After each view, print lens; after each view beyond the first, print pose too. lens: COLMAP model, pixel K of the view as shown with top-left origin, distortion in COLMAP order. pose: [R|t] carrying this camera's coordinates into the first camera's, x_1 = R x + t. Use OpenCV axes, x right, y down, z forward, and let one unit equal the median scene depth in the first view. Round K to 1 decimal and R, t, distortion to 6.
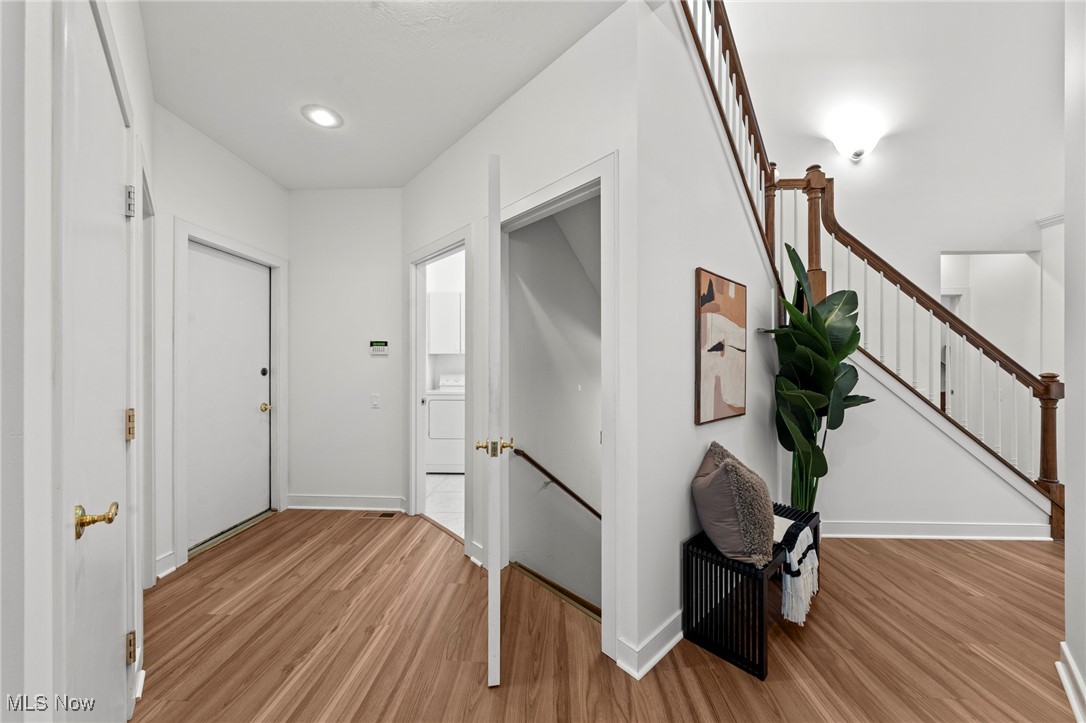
lens RADIAL K [[379.8, 0, 539.0], [0, 379.8, 365.8], [0, 0, 1]] dist [-0.001183, 0.000670]
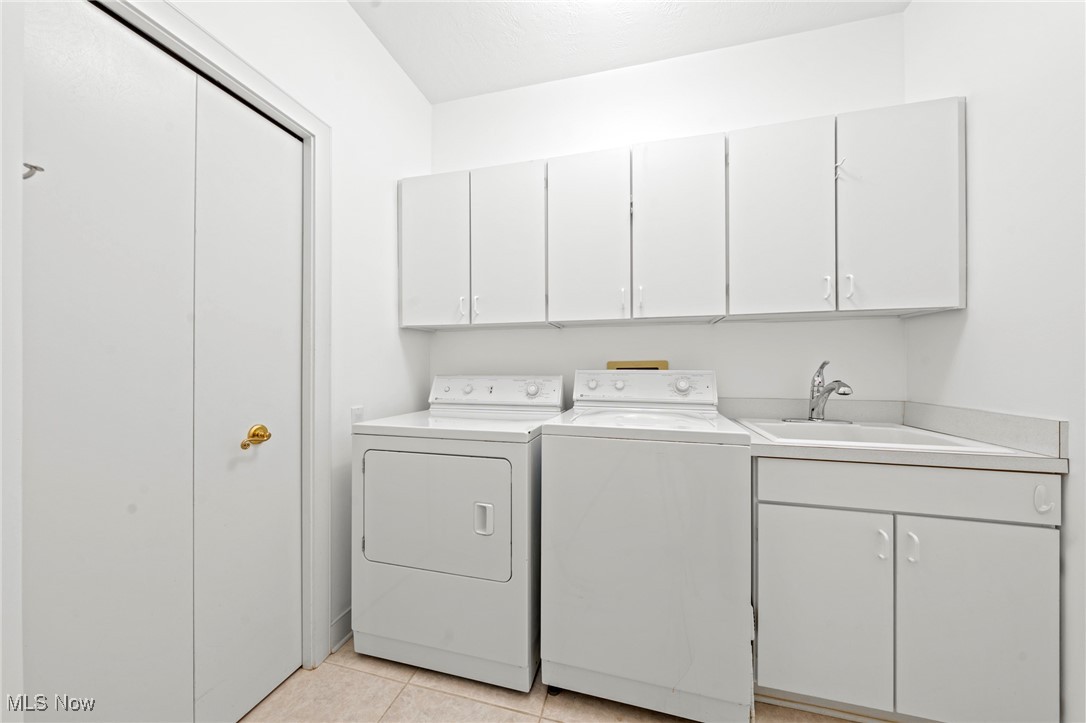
lens RADIAL K [[379.8, 0, 546.3], [0, 379.8, 360.0], [0, 0, 1]] dist [-0.001183, 0.000670]
pose [[0.977867, -0.006190, -0.209138, -0.074665], [0.001942, 0.999788, -0.020512, 0.022427], [0.209220, 0.019652, 0.977671, 1.059650]]
